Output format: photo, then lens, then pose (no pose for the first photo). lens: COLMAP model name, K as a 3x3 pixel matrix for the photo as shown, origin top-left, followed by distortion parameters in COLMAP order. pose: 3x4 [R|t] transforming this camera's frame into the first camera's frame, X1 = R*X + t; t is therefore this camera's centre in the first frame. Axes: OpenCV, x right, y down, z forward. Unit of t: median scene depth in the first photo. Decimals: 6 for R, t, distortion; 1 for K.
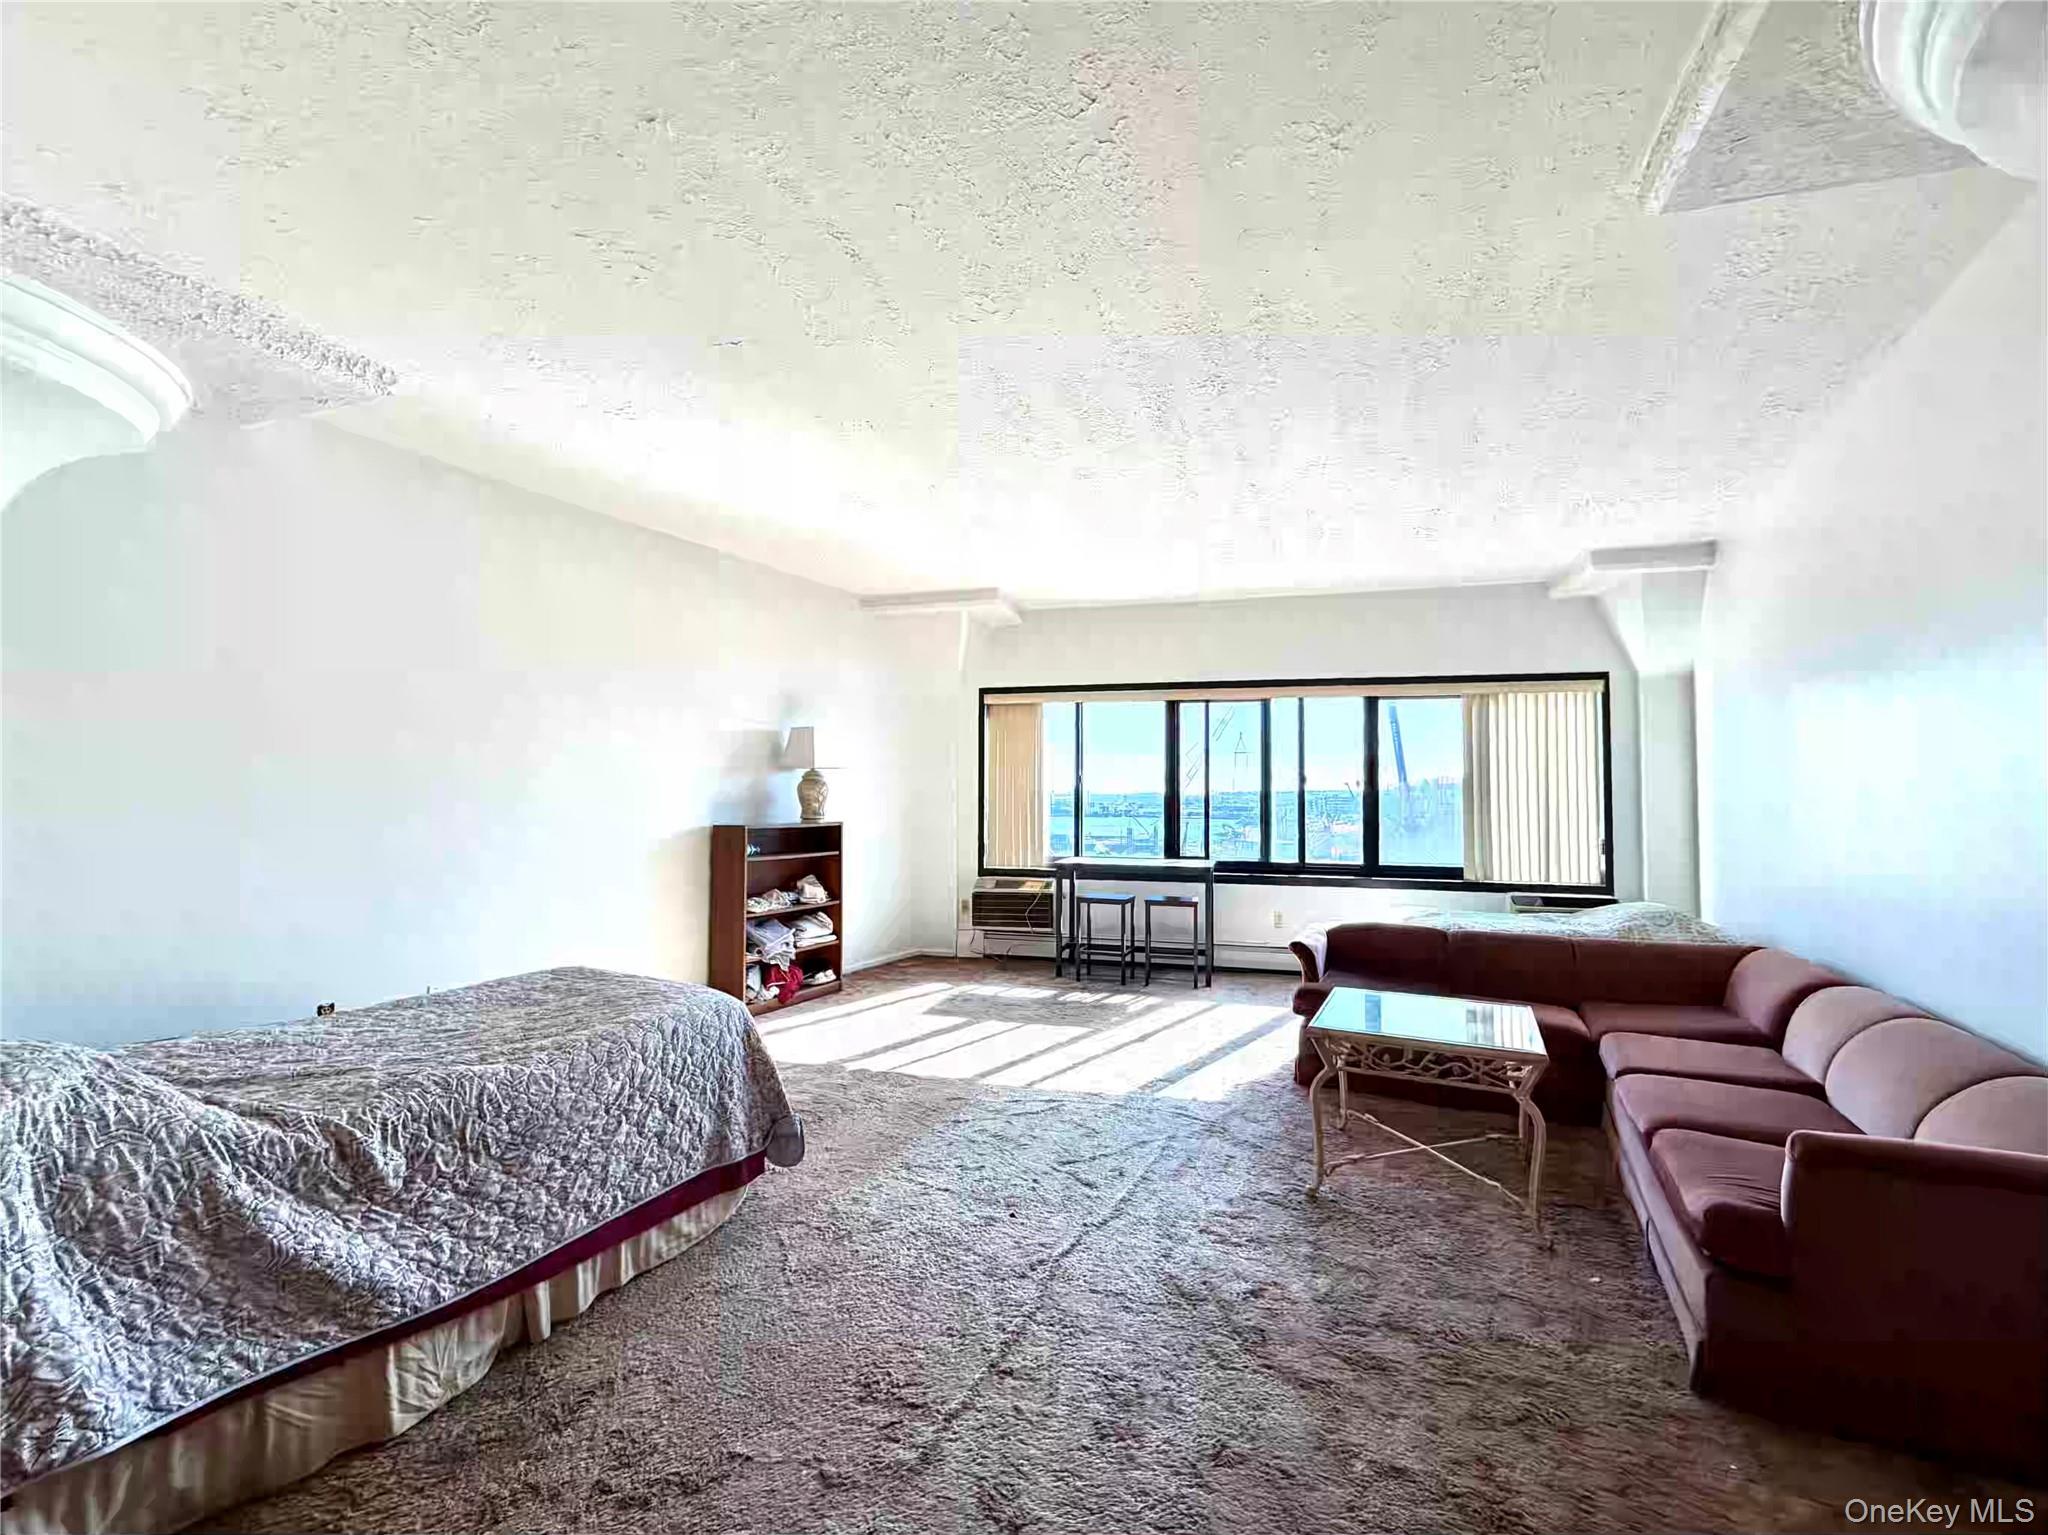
lens RADIAL K [[855.5, 0, 1019.7], [0, 855.5, 766.8], [0, 0, 1]] dist [0.001025, -0.000142]
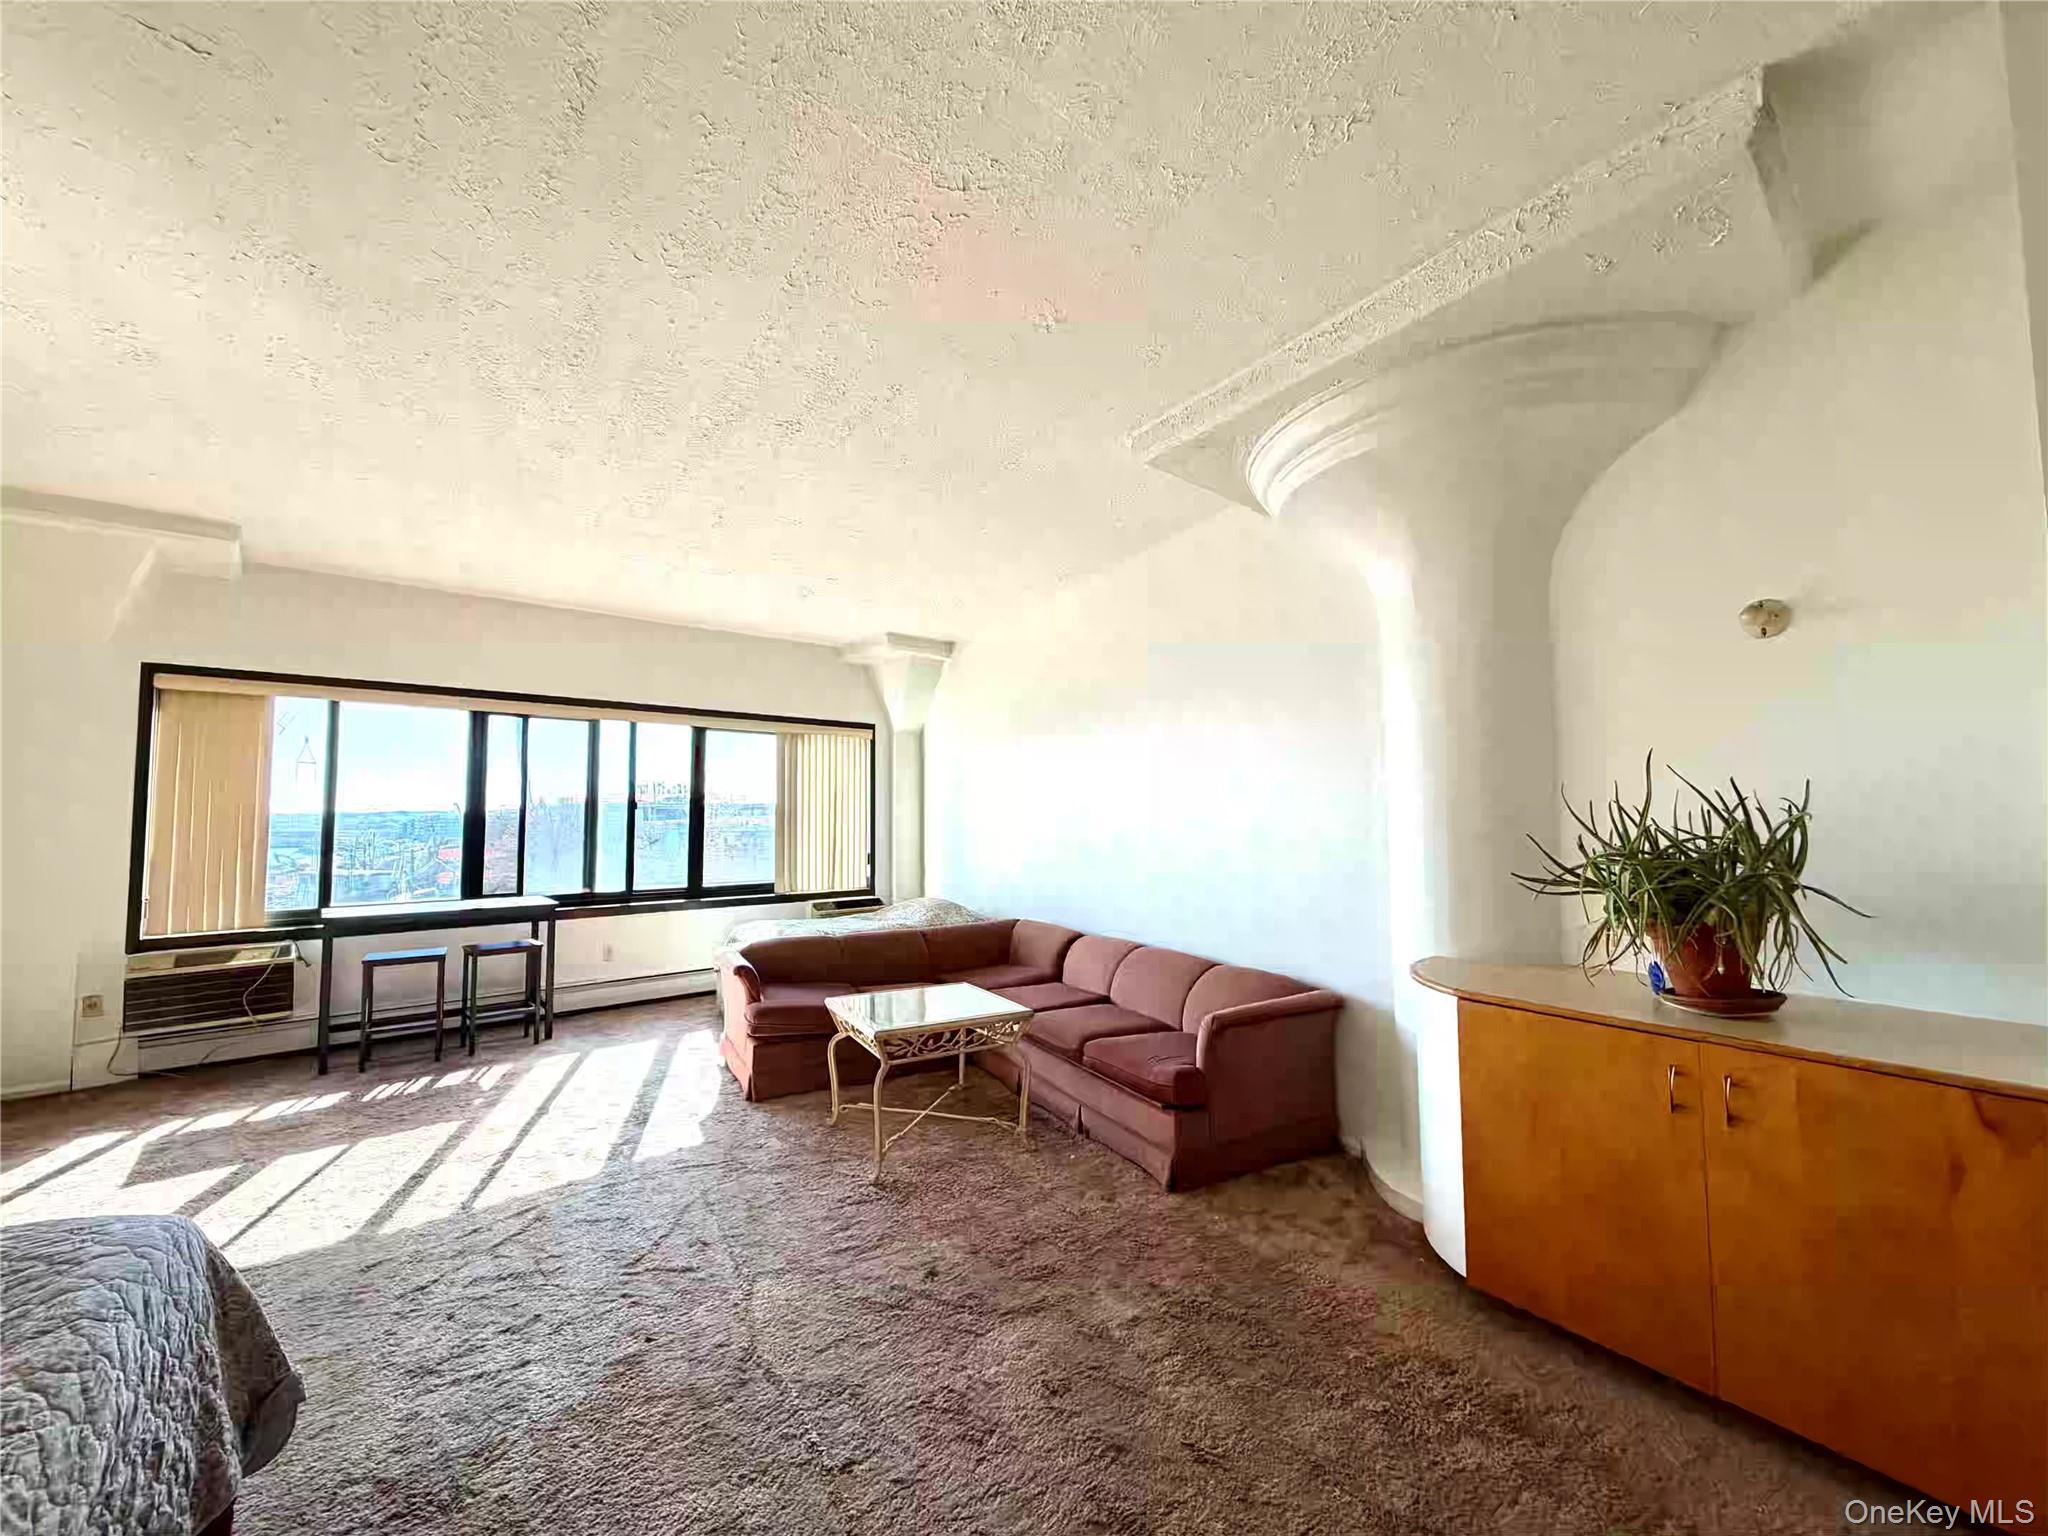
lens RADIAL K [[819.4, 0, 1020.0], [0, 819.4, 764.9], [0, 0, 1]] dist [-0.000514, 0.000178]
pose [[0.558568, 0.043868, 0.828298, -0.451787], [-0.020765, 0.999027, -0.038907, -0.008667], [-0.829199, 0.004533, 0.558936, 0.235358]]
